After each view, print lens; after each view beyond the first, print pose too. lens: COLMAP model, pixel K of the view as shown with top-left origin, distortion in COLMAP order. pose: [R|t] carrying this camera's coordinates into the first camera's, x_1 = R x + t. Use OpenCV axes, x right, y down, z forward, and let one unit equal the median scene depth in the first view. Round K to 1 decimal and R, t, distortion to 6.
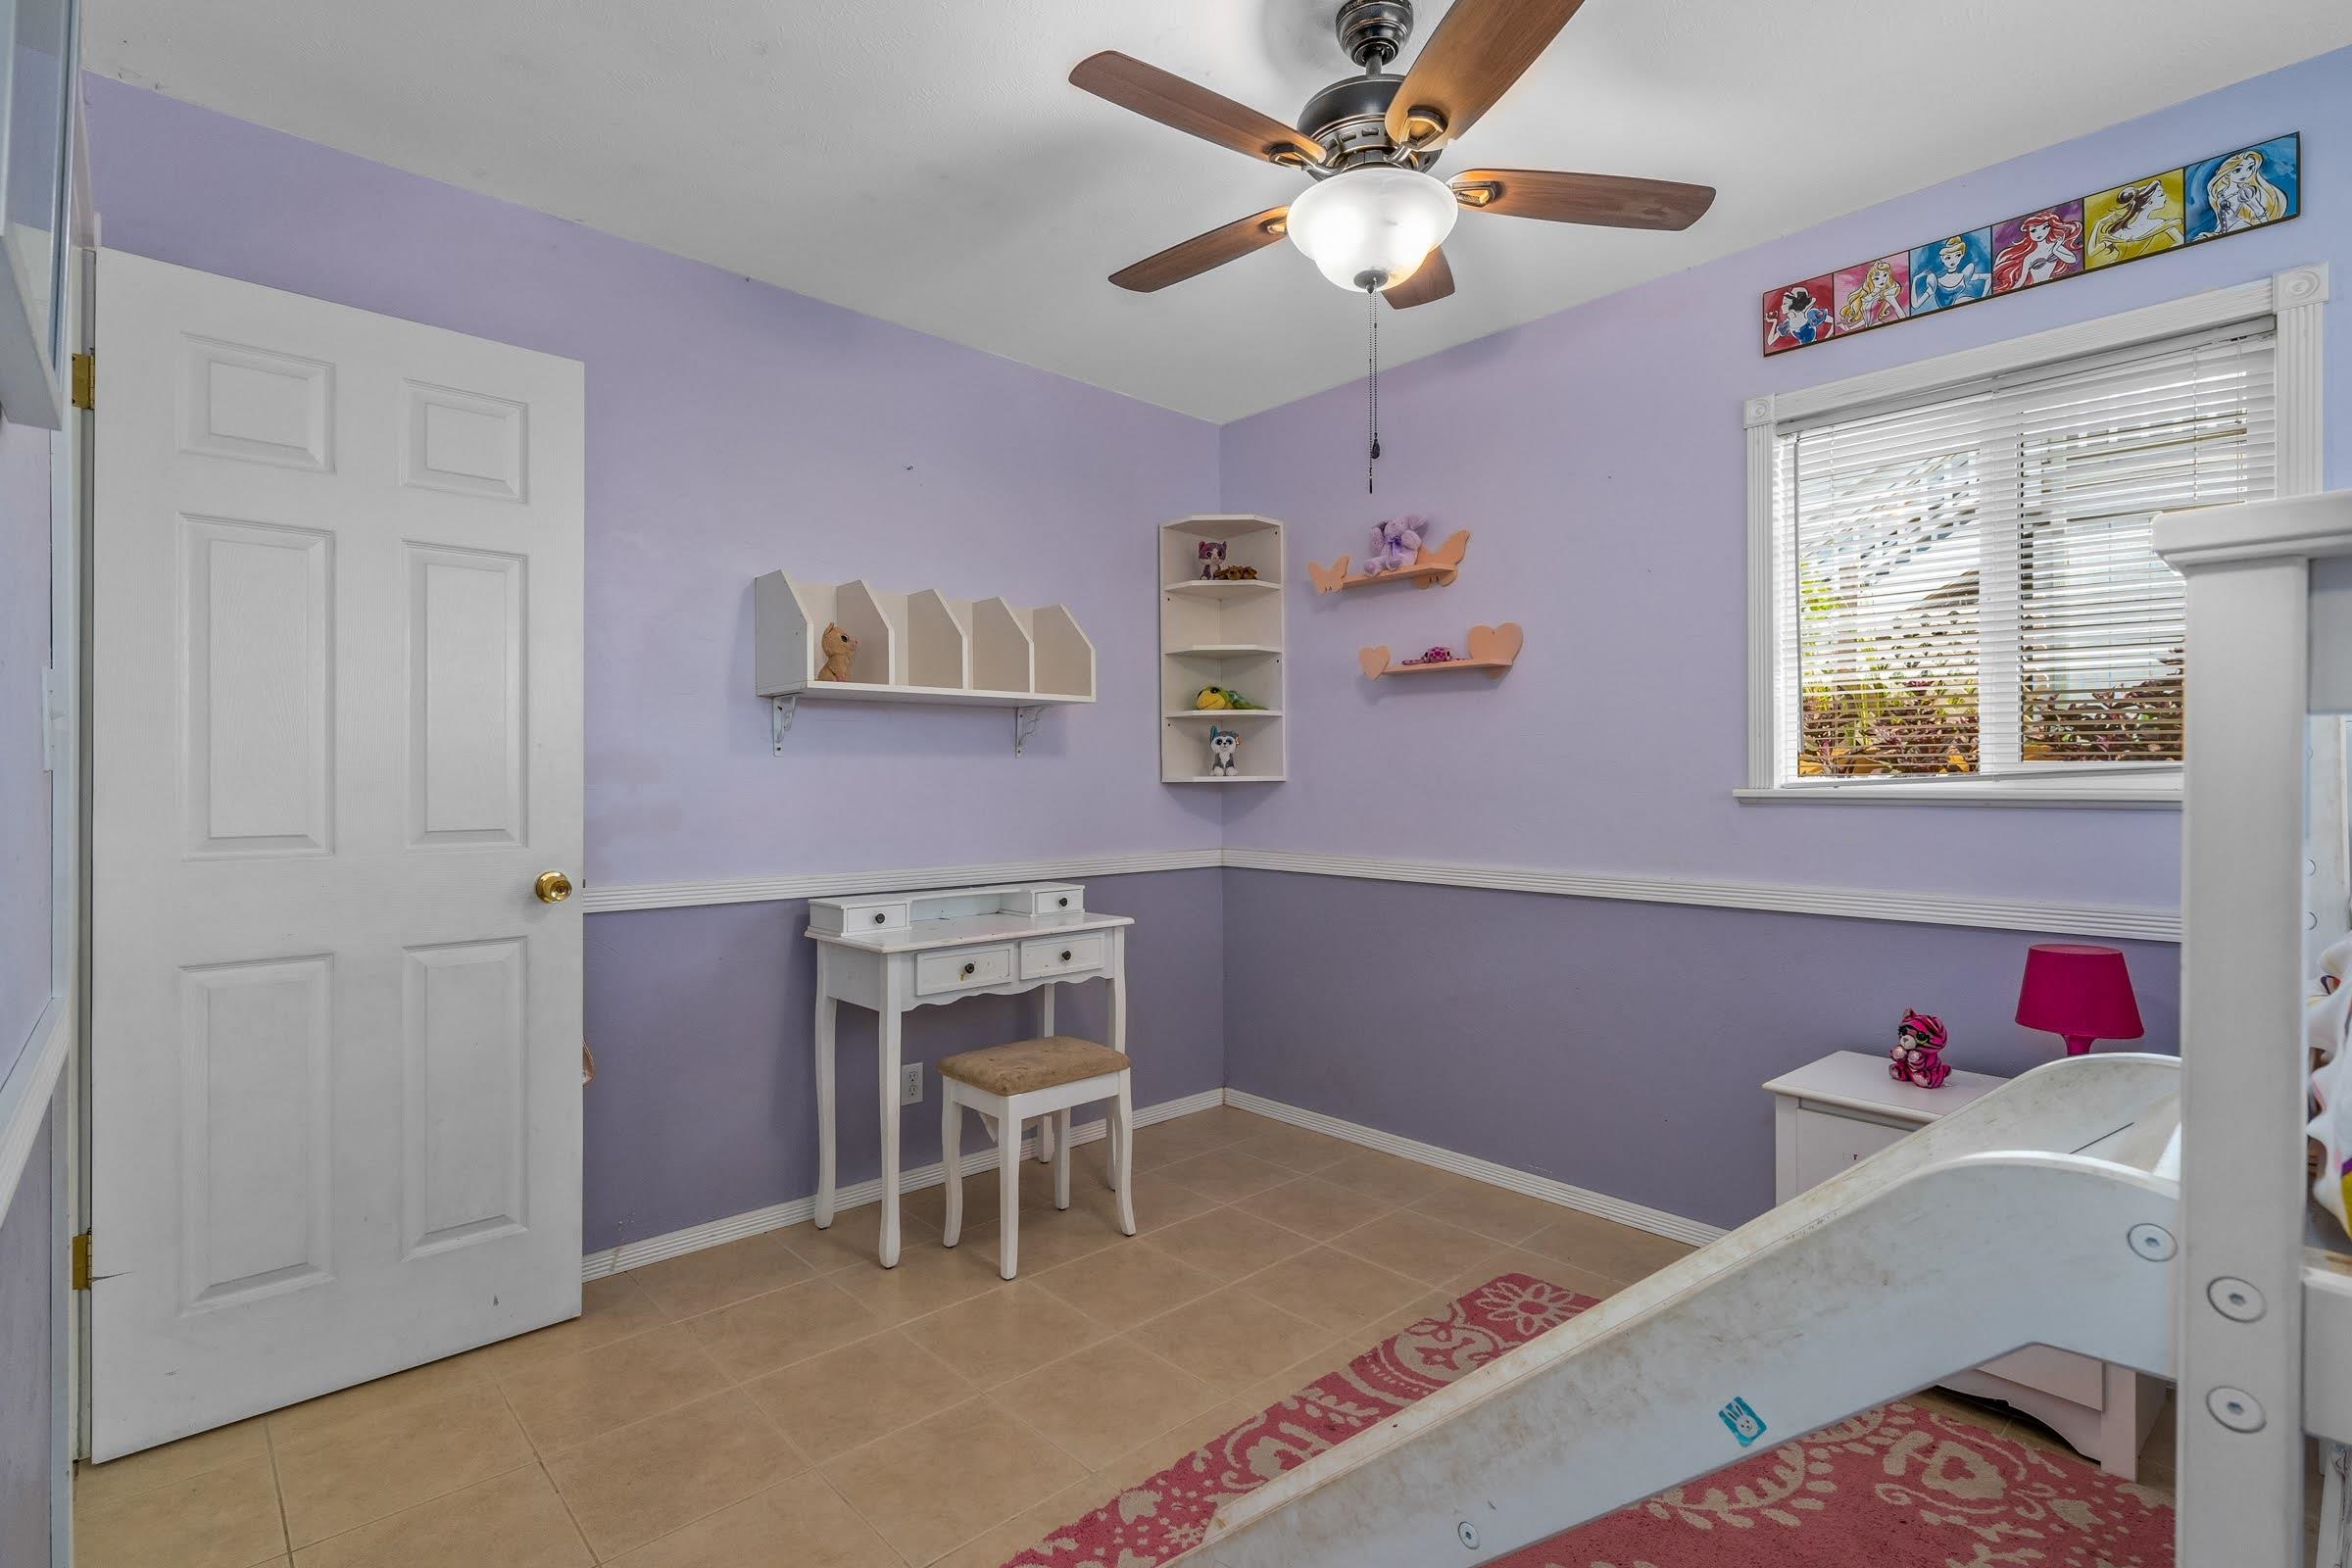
lens RADIAL K [[1070.0, 0, 1189.9], [0, 1070.0, 767.0], [0, 0, 1]] dist [-0.004344, -0.000524]
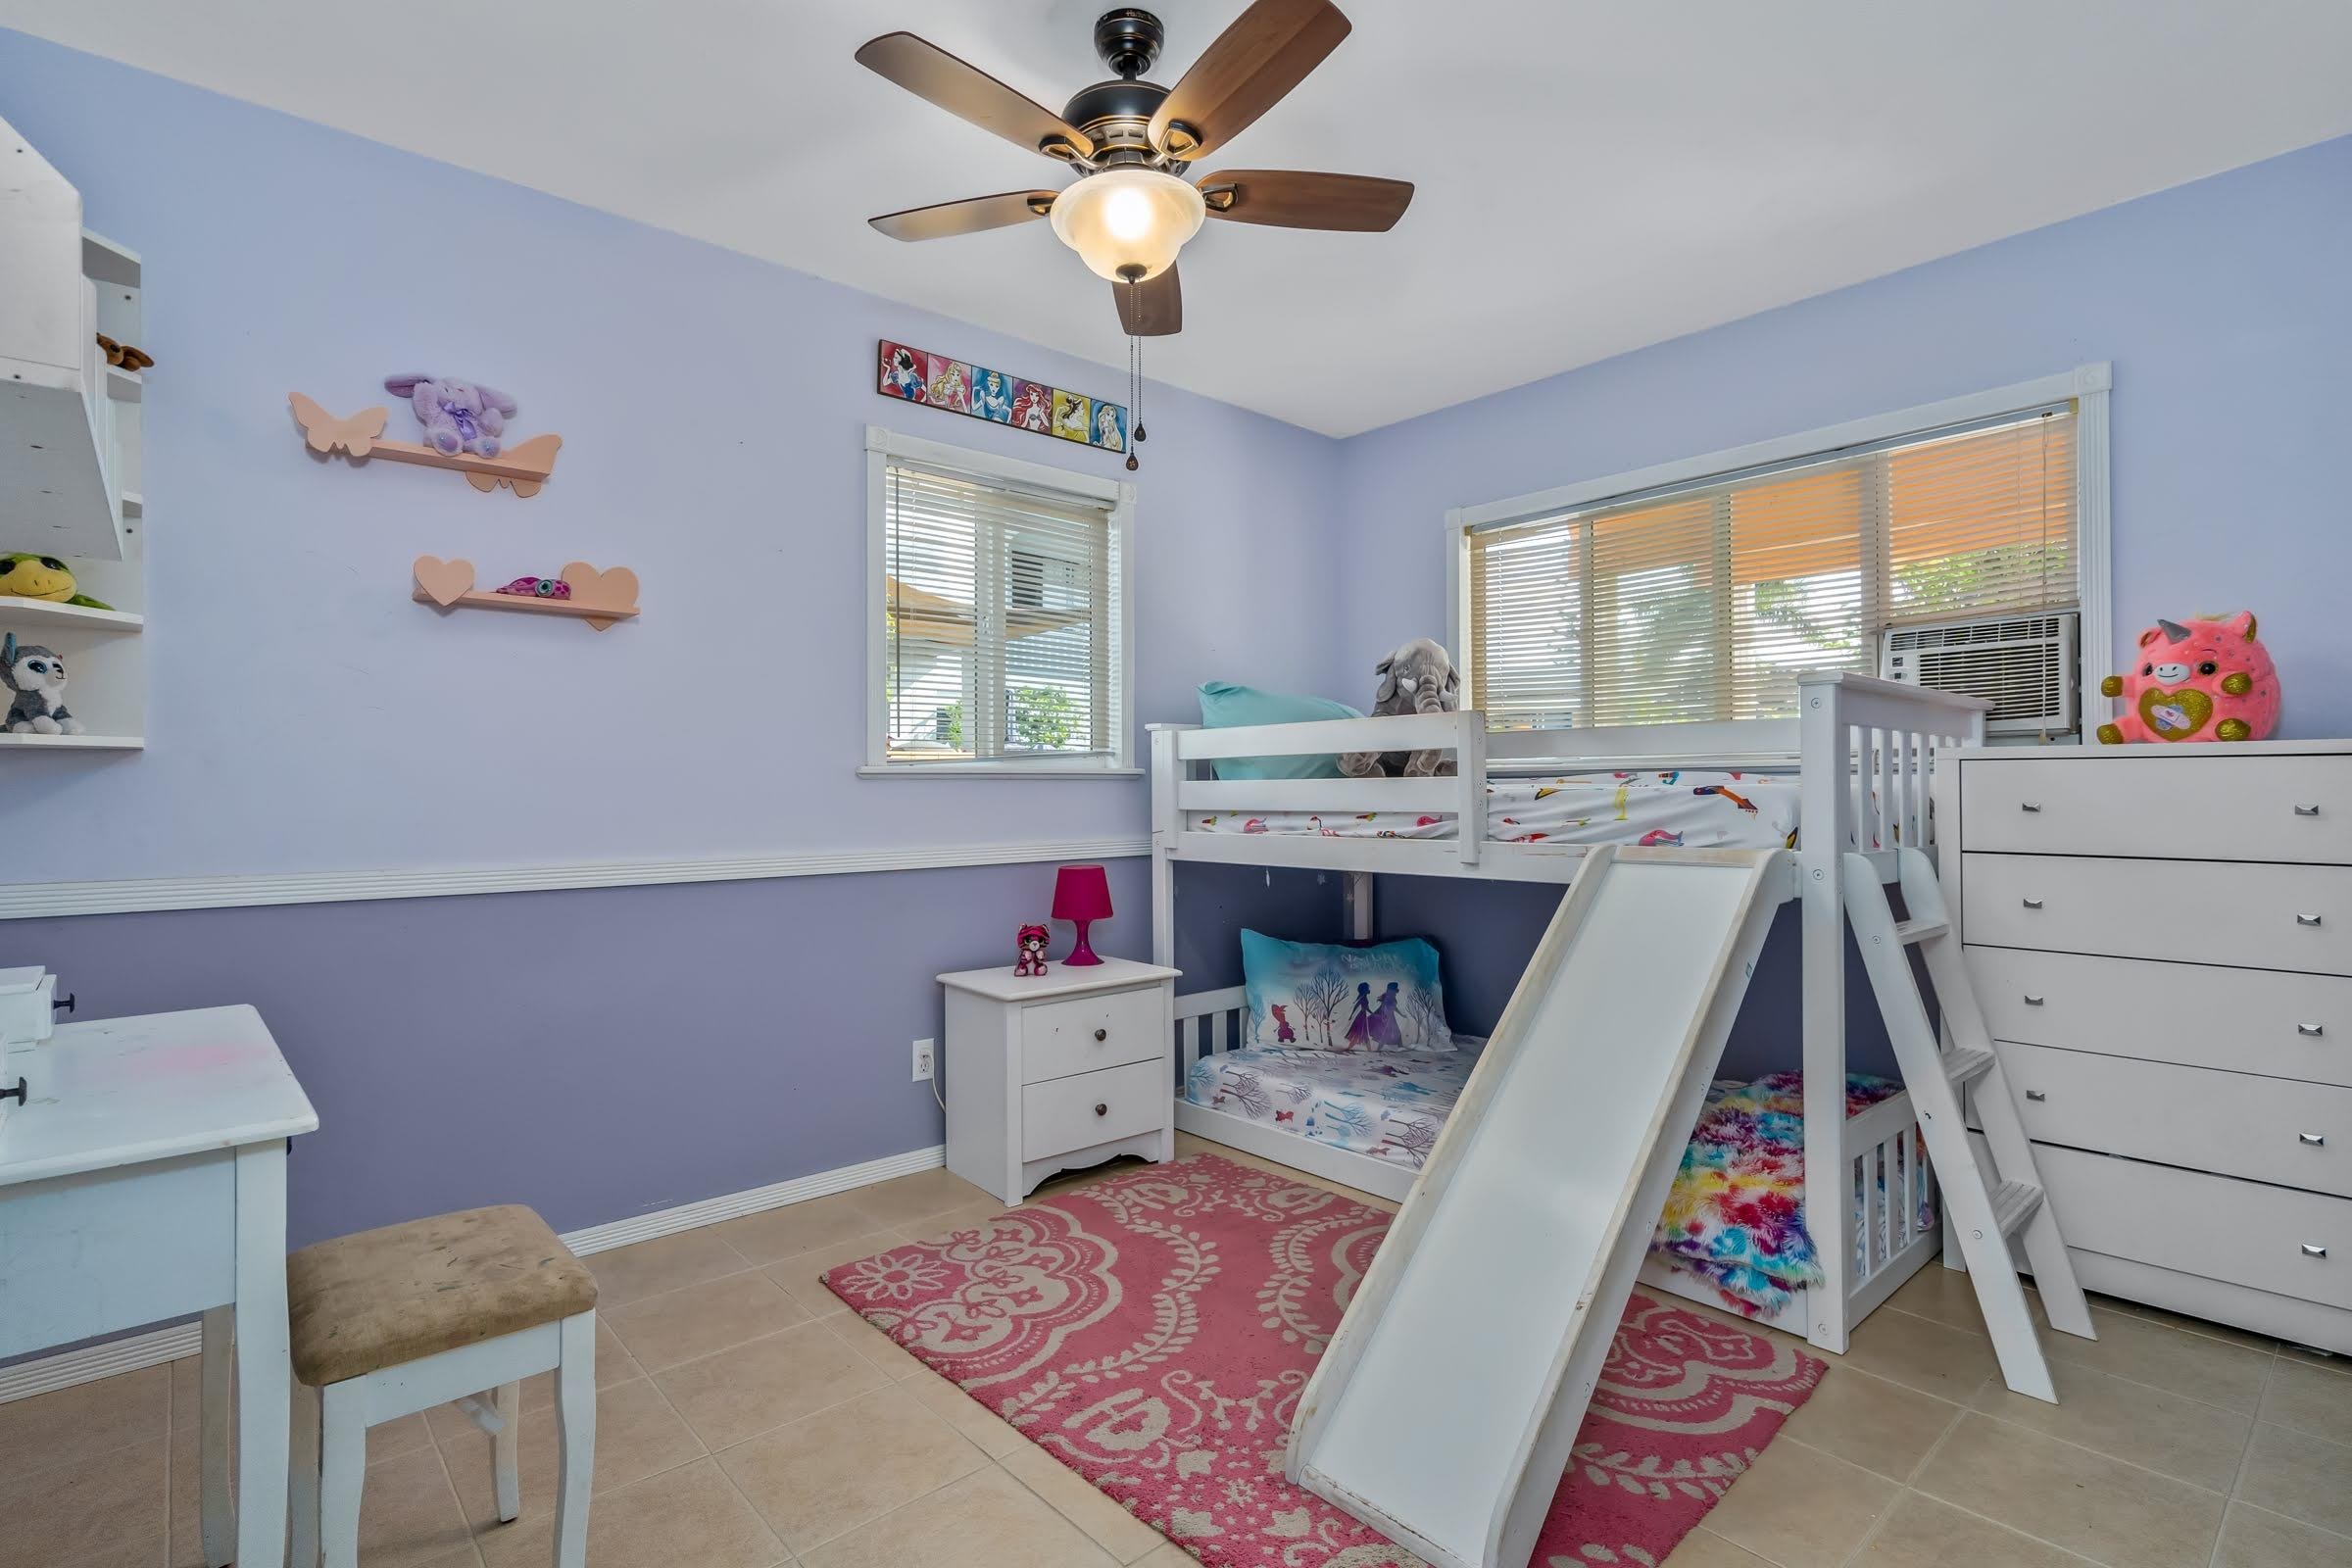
lens RADIAL K [[1125.6, 0, 1130.7], [0, 1125.6, 782.1], [0, 0, 1]] dist [-0.031066, -0.000096]
pose [[0.056136, 0.010407, 0.998369, -0.762775], [-0.003481, 0.999942, -0.010228, 0.056409], [-0.998417, -0.002901, 0.056169, 0.769357]]
